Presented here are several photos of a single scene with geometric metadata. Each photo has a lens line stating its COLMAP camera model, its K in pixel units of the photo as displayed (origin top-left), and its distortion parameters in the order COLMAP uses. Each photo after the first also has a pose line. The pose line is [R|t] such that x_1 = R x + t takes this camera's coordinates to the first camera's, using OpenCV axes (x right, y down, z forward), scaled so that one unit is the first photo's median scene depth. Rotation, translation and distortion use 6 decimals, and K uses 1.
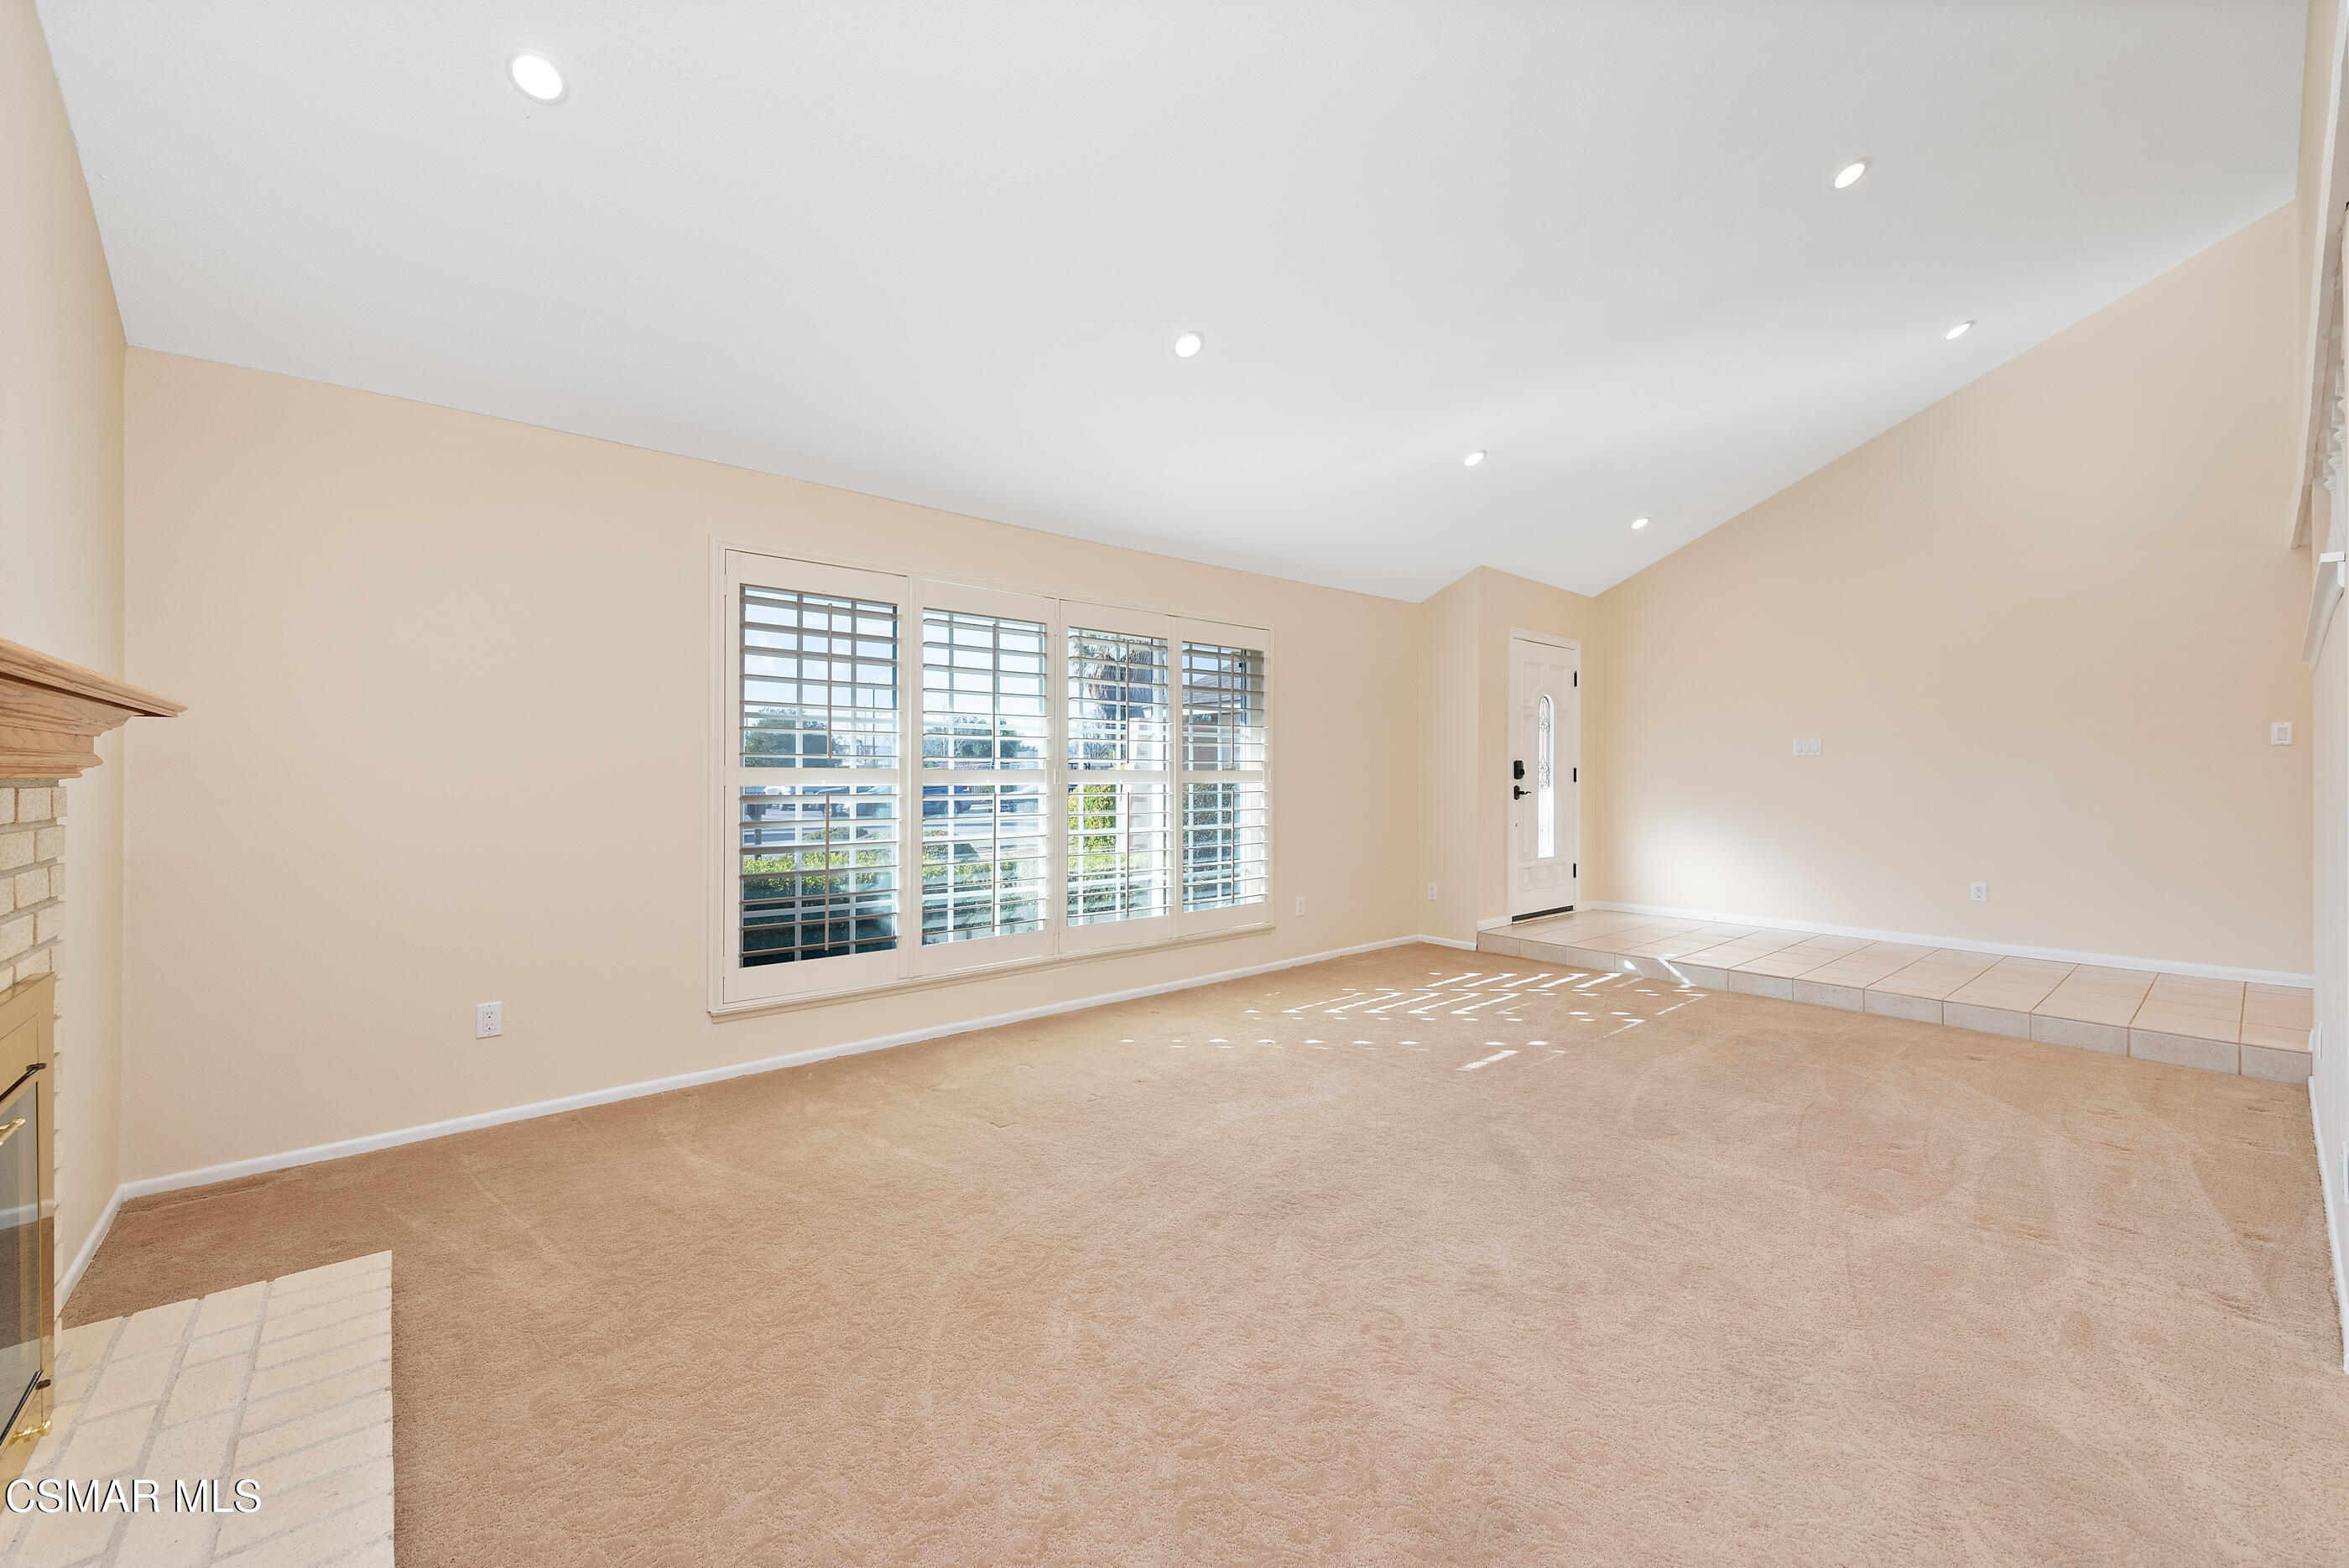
lens RADIAL K [[914.1, 0, 1168.3], [0, 914.1, 787.0], [0, 0, 1]] dist [0.008028, -0.003154]
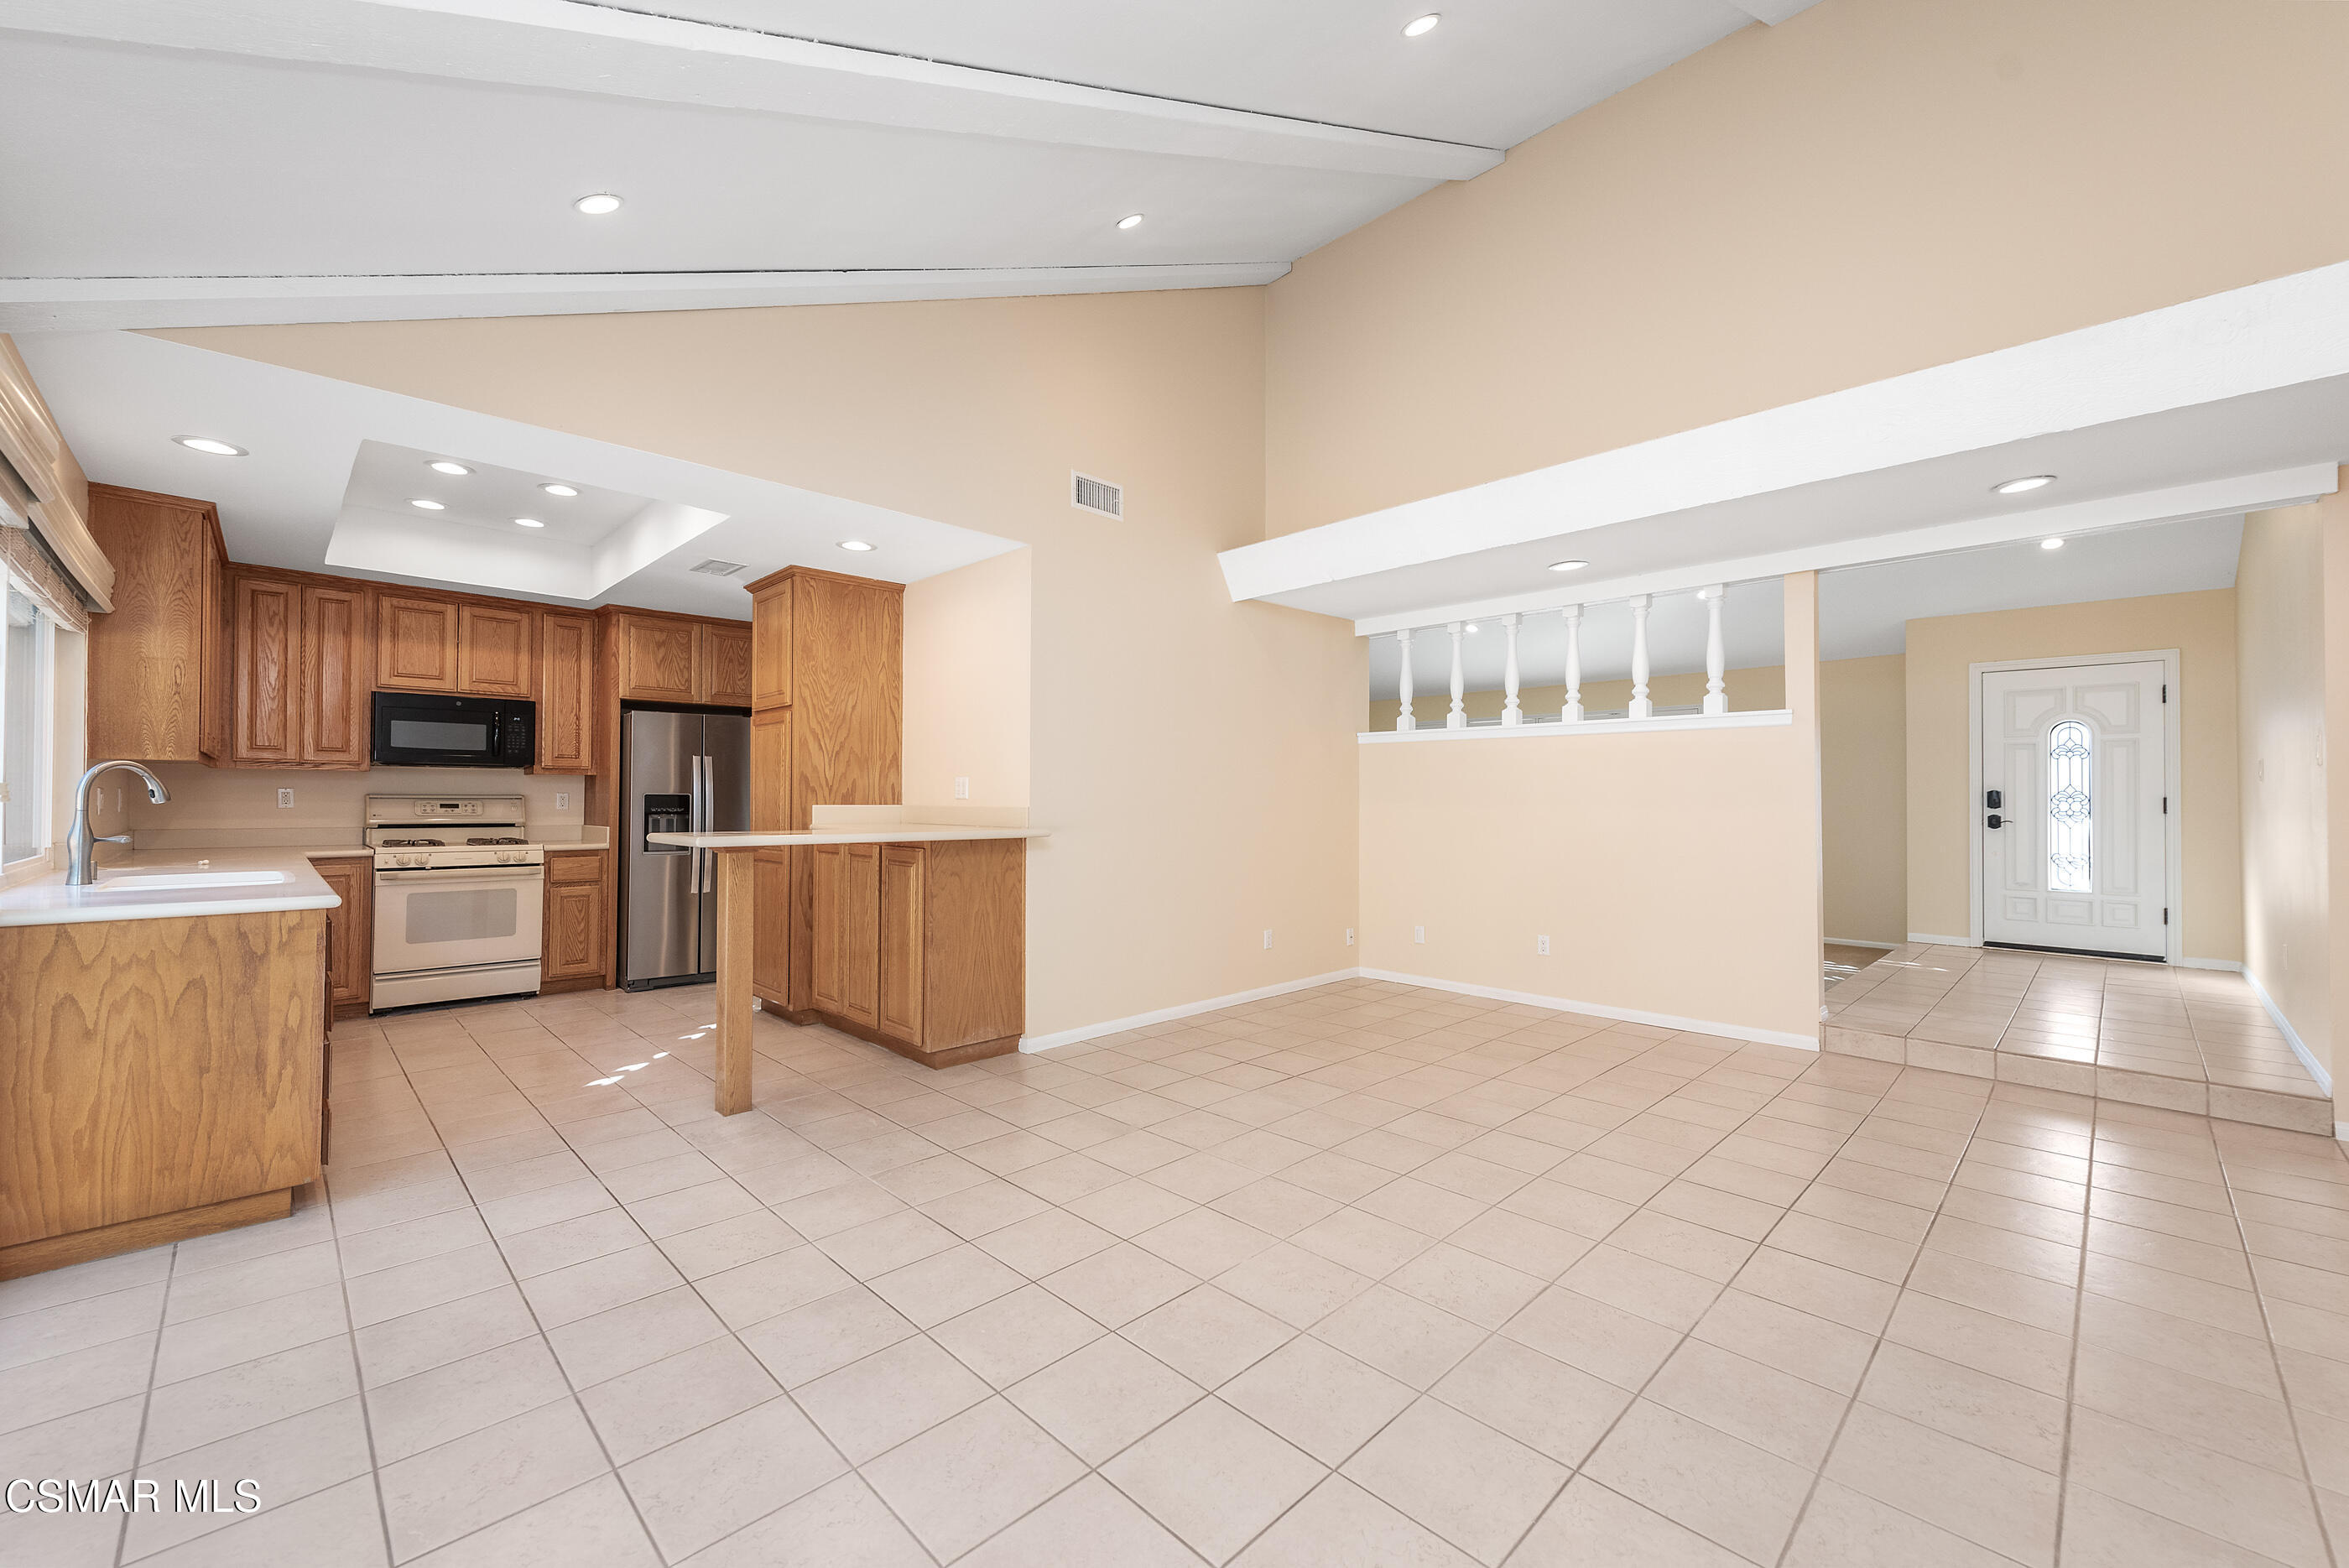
lens RADIAL K [[928.6, 0, 1181.4], [0, 928.6, 788.7], [0, 0, 1]] dist [0.019907, -0.007706]
pose [[0.074332, -0.013672, -0.997140, 2.021890], [-0.019507, 0.999695, -0.015161, 0.004047], [0.997043, 0.020578, 0.074043, 0.019187]]
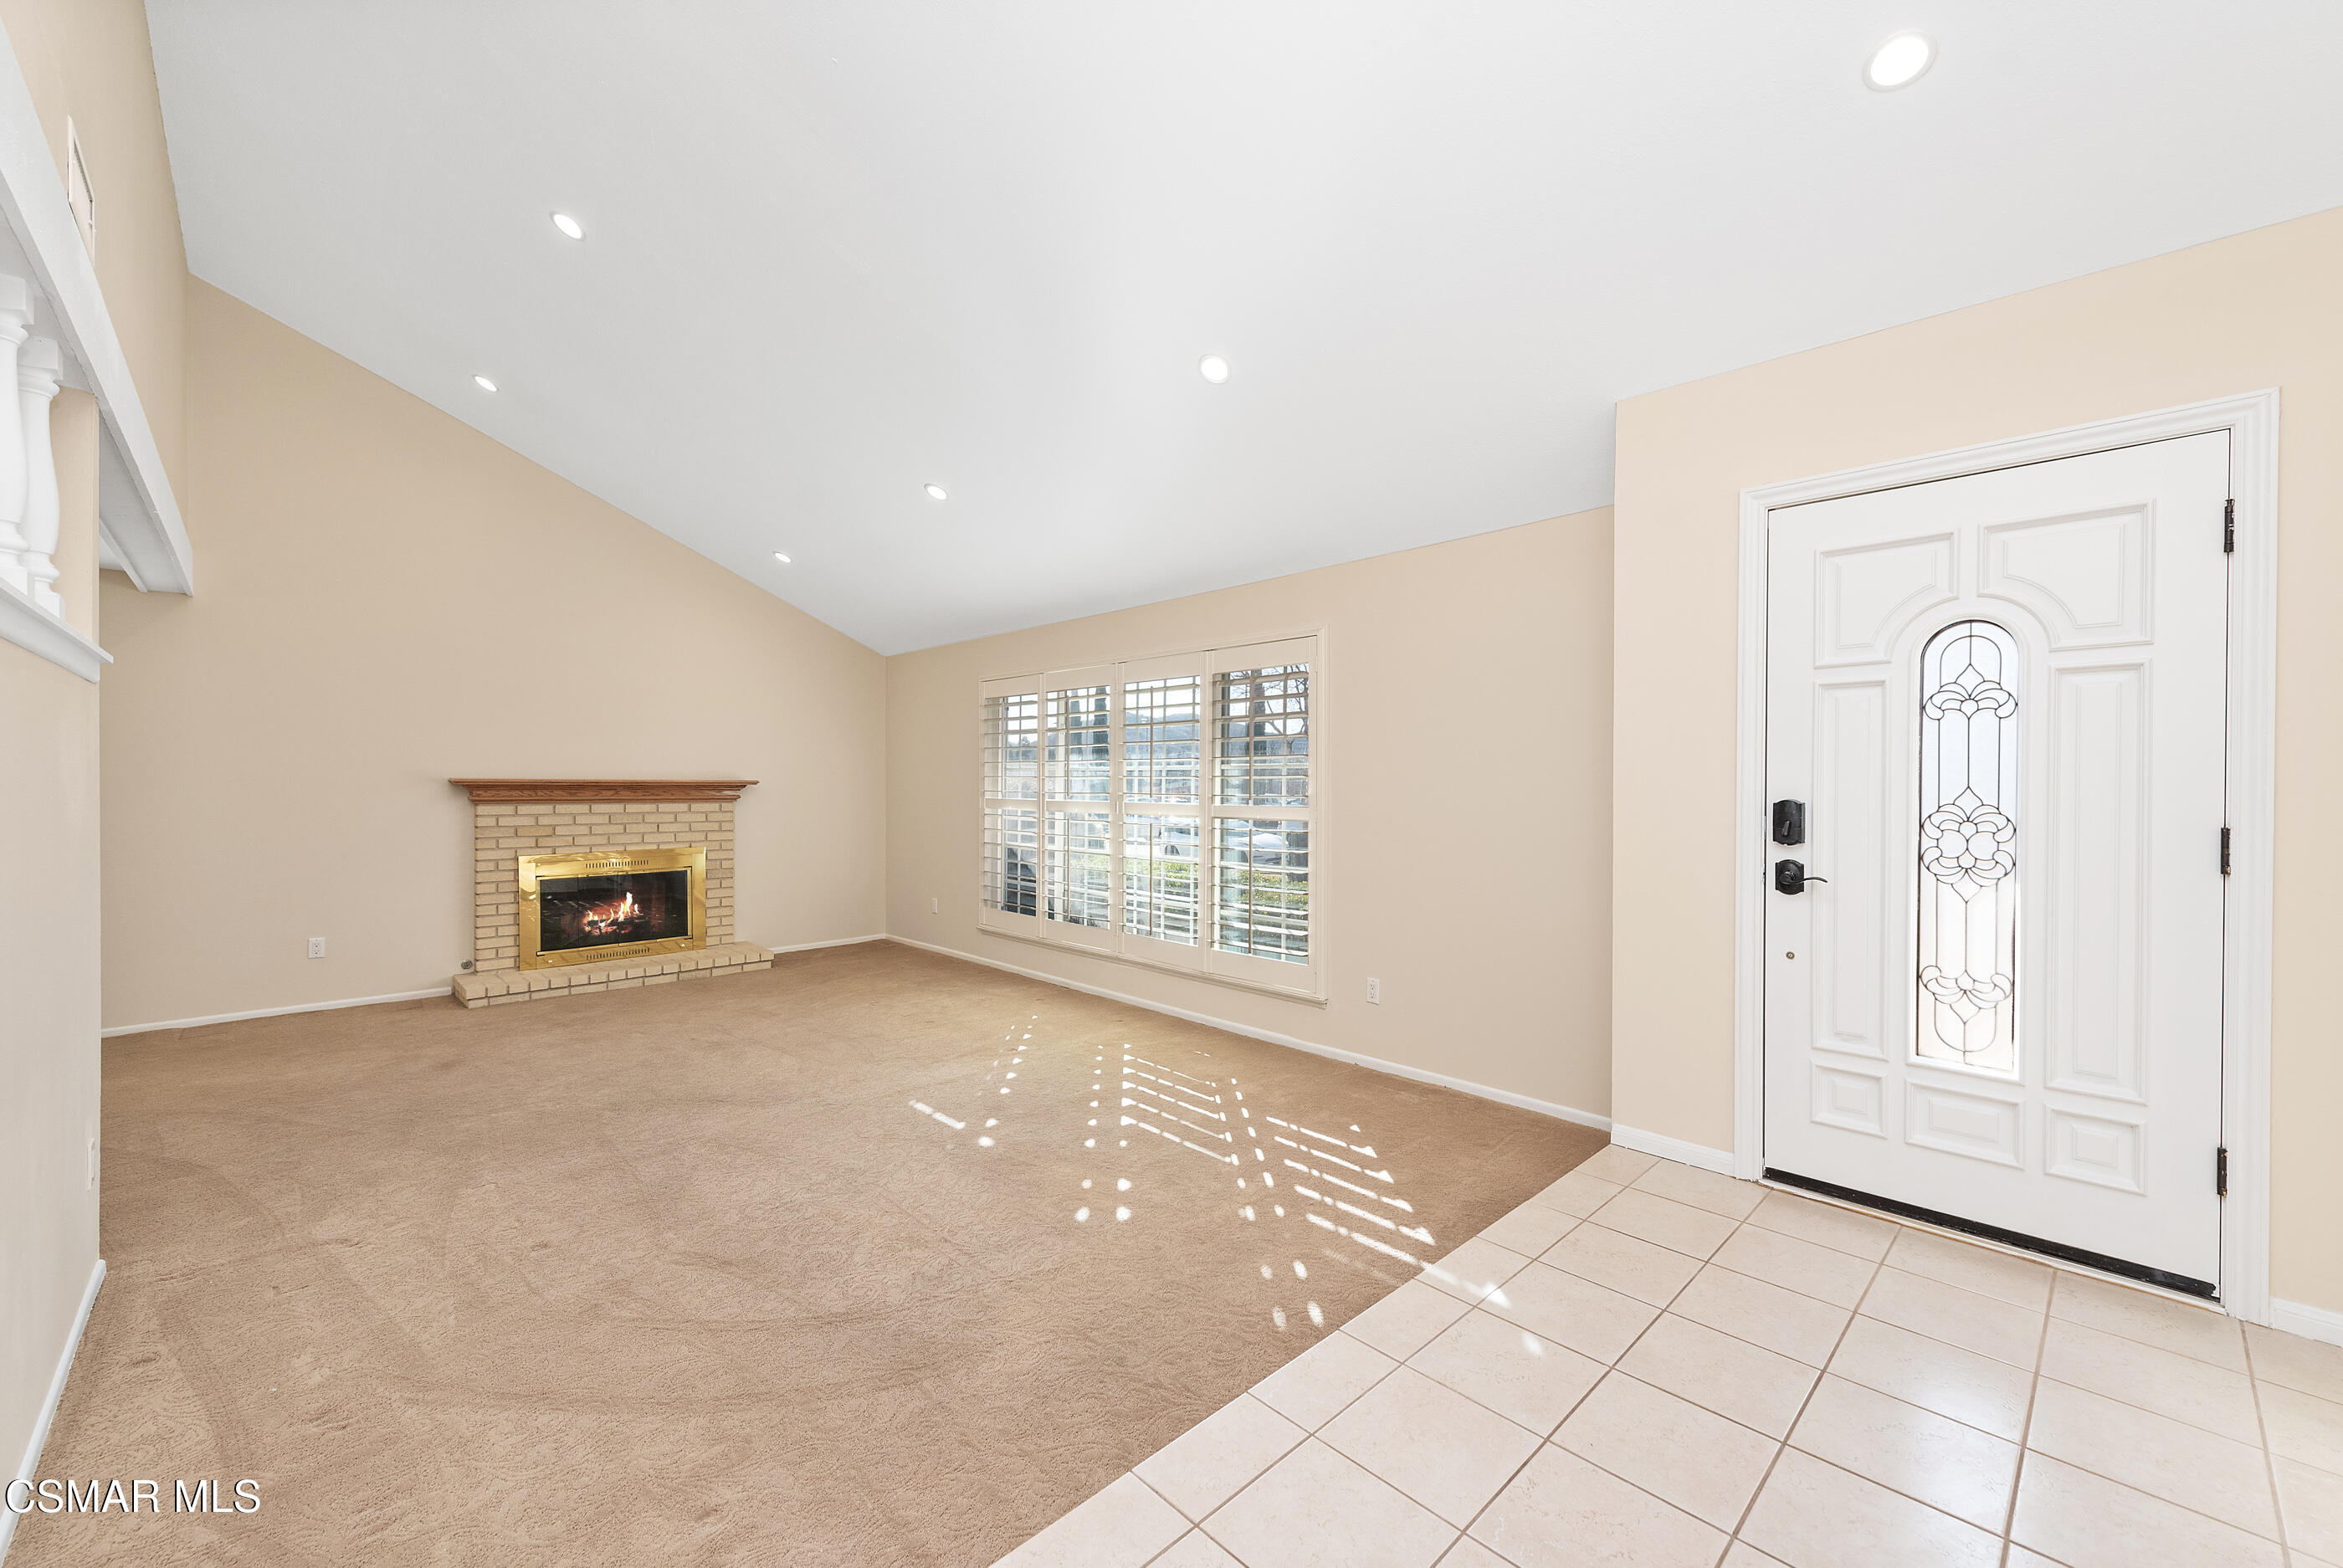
lens RADIAL K [[928.7, 0, 1185.3], [0, 928.7, 798.8], [0, 0, 1]] dist [0.007676, 0.000007]
pose [[0.072098, 0.015968, -0.997270, 1.163501], [-0.018279, 0.999725, 0.014686, -0.045871], [0.997230, 0.017171, 0.072370, 1.029154]]
